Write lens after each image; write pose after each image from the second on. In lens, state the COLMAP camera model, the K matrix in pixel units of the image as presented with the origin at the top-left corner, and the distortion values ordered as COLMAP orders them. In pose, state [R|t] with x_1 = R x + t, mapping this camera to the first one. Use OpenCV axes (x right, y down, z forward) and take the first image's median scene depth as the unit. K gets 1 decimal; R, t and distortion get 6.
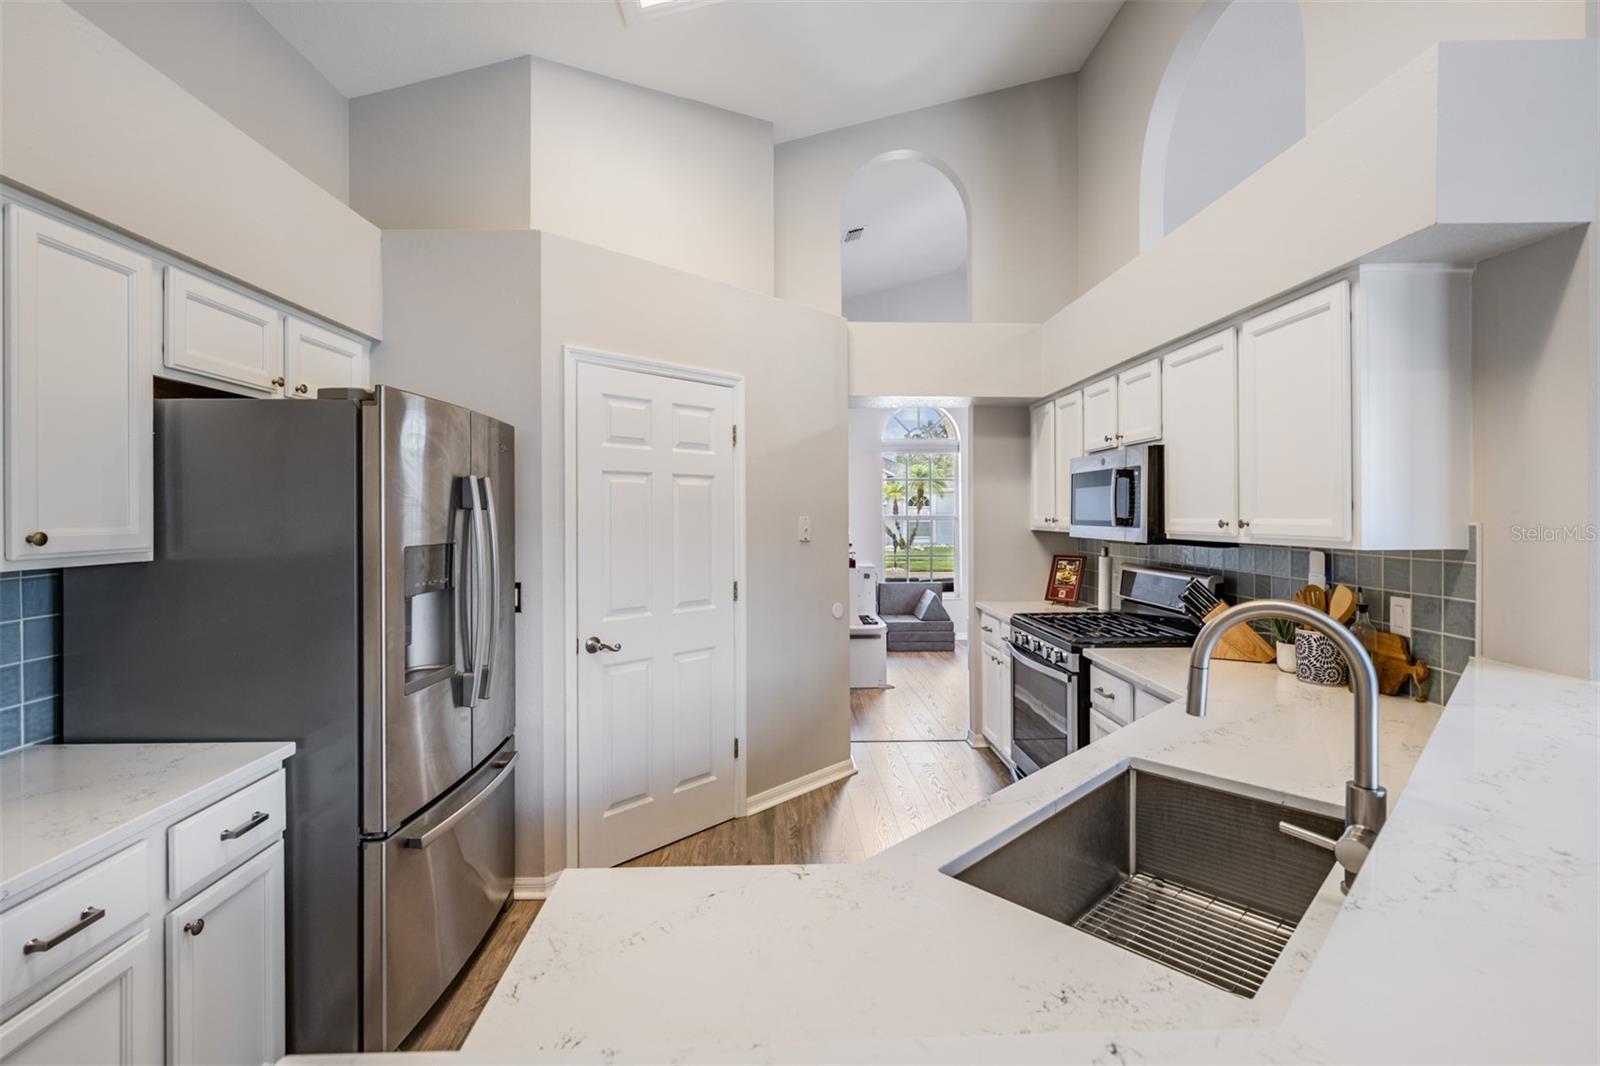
lens RADIAL K [[731.4, 0, 794.2], [0, 731.4, 511.3], [0, 0, 1]] dist [0.000680, -0.000151]
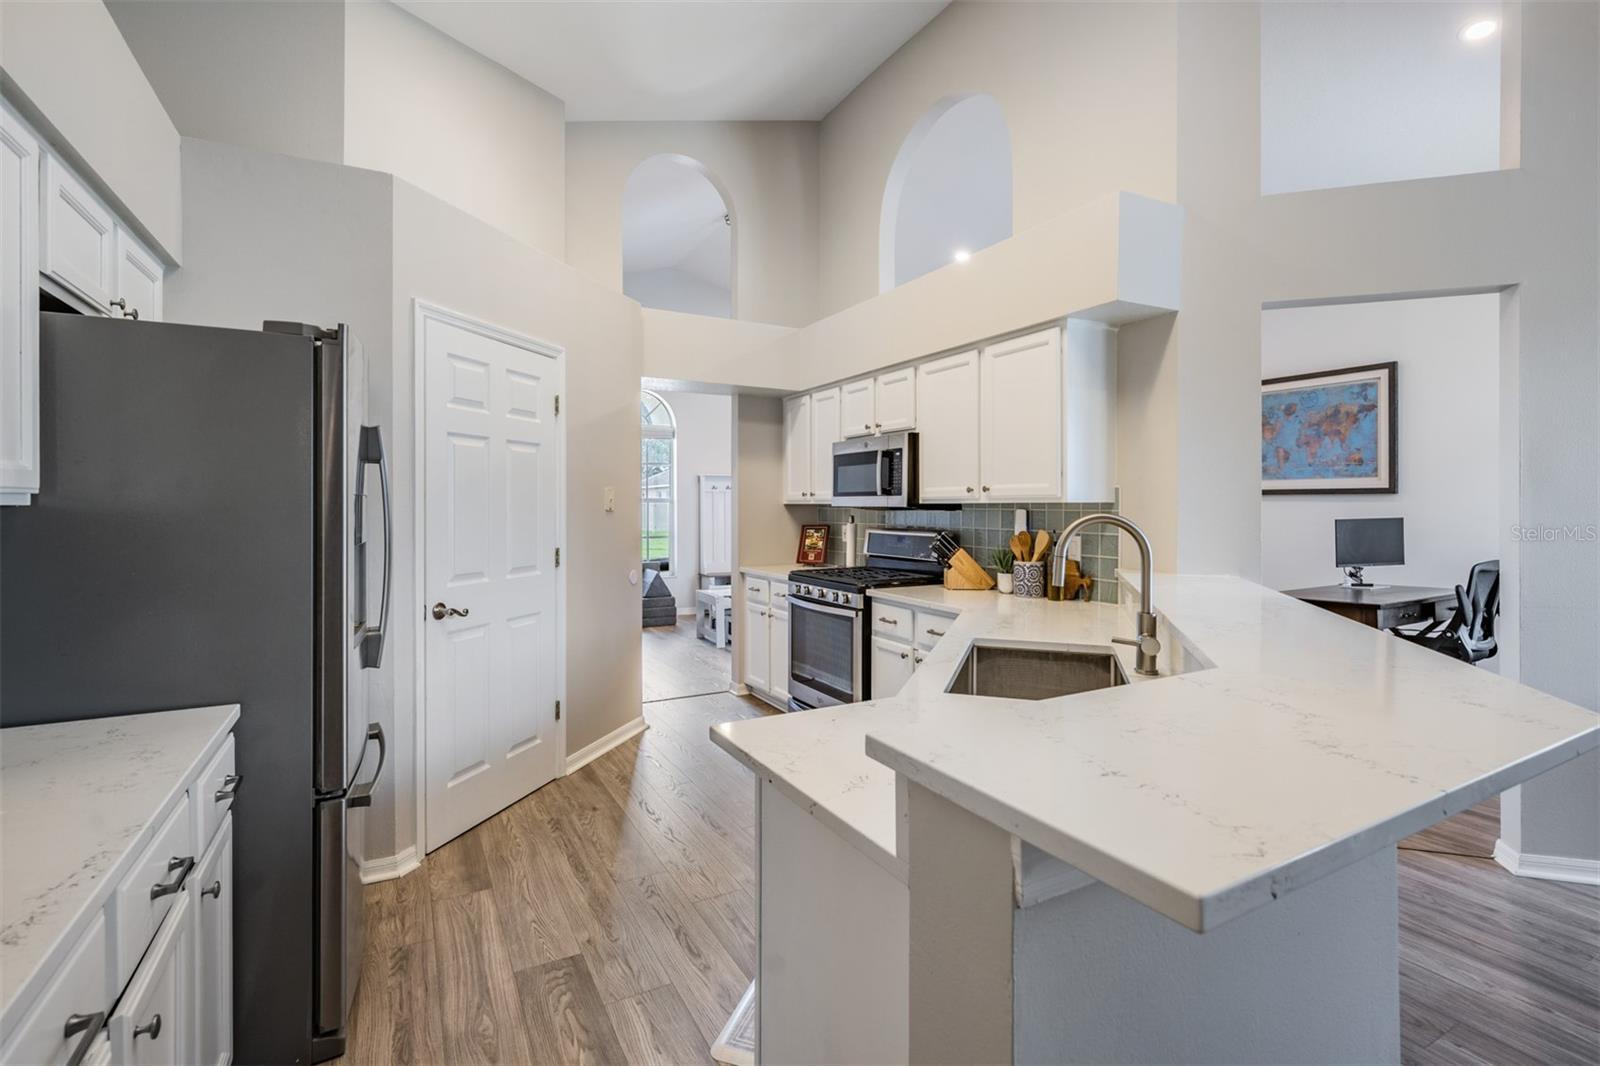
lens RADIAL K [[735.0, 0, 795.7], [0, 735.0, 503.5], [0, 0, 1]] dist [-0.000070, -0.000274]
pose [[0.890686, 0.003243, 0.454607, -0.279780], [-0.003458, 0.999994, -0.000359, 0.036549], [-0.454605, -0.001252, 0.890692, -0.078142]]
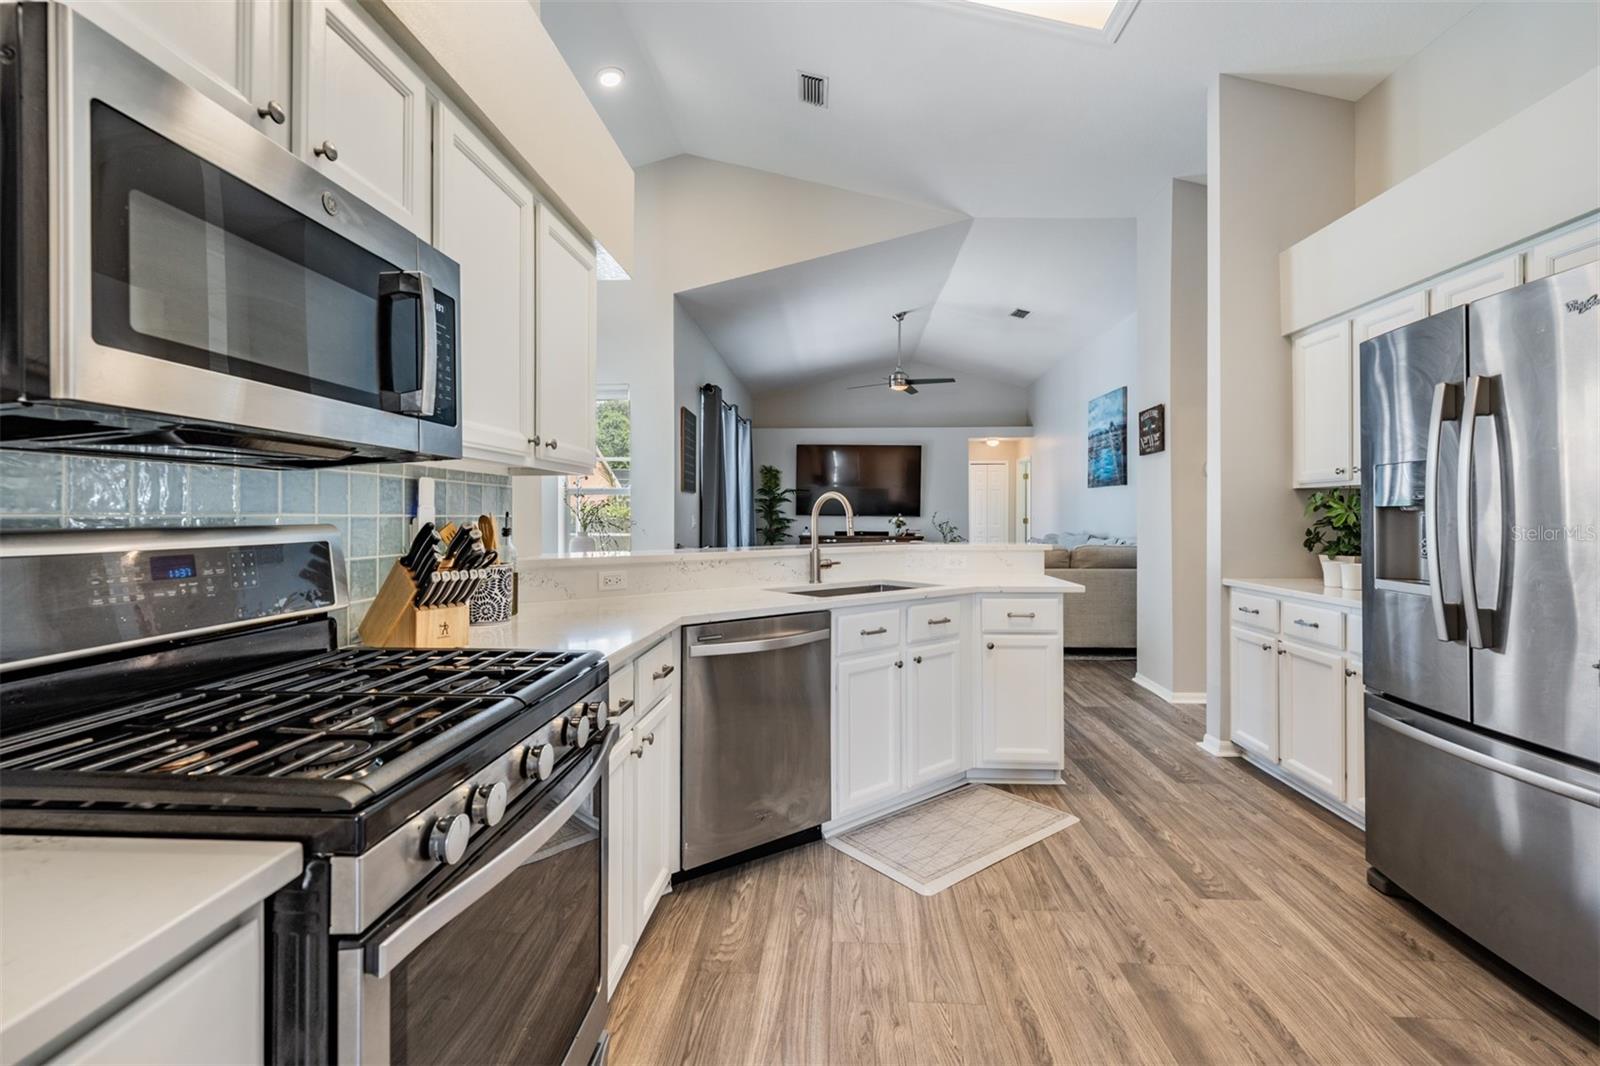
lens RADIAL K [[718.4, 0, 793.0], [0, 718.4, 517.2], [0, 0, 1]] dist [-0.001571, -0.000100]
pose [[-0.995675, 0.002811, 0.092858, 0.196988], [0.002760, 0.999996, -0.000673, 0.081836], [-0.092859, -0.000414, -0.995679, 1.394544]]
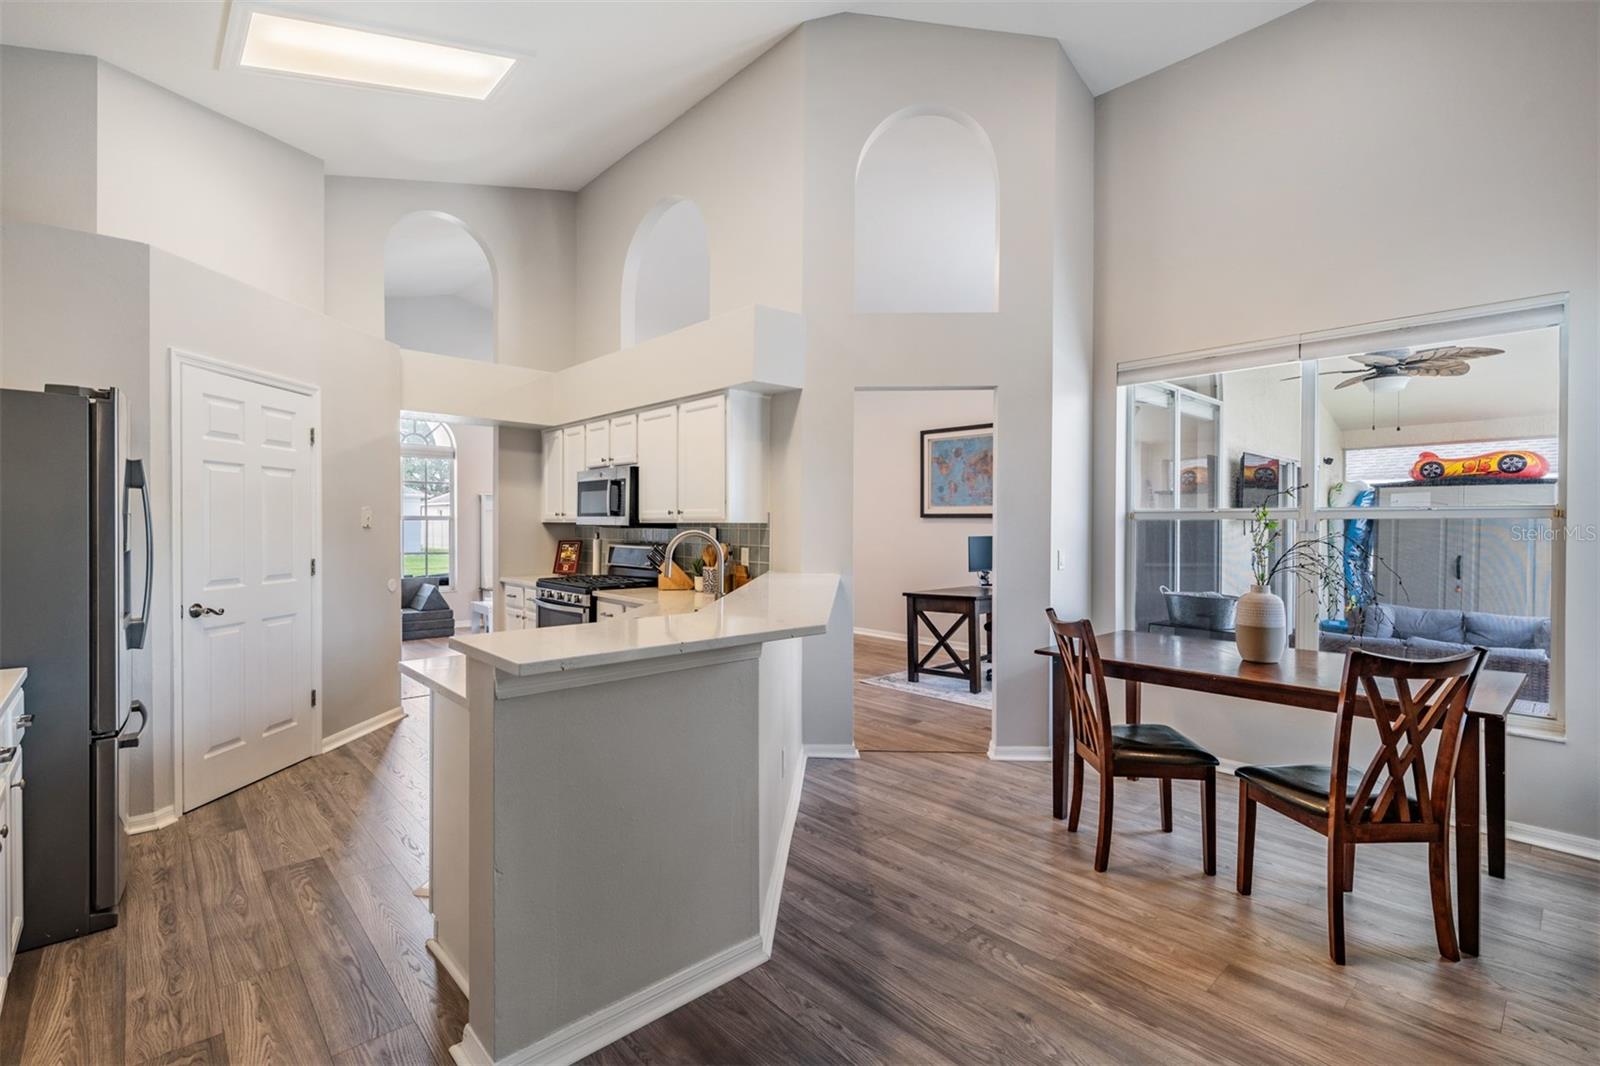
lens RADIAL K [[723.1, 0, 793.1], [0, 723.1, 531.0], [0, 0, 1]] dist [-0.000806, -0.000222]
pose [[0.754052, 0.000878, 0.656814, -0.294423], [-0.009917, 0.999900, 0.010048, 0.033977], [-0.656739, -0.014091, 0.753986, -0.450036]]
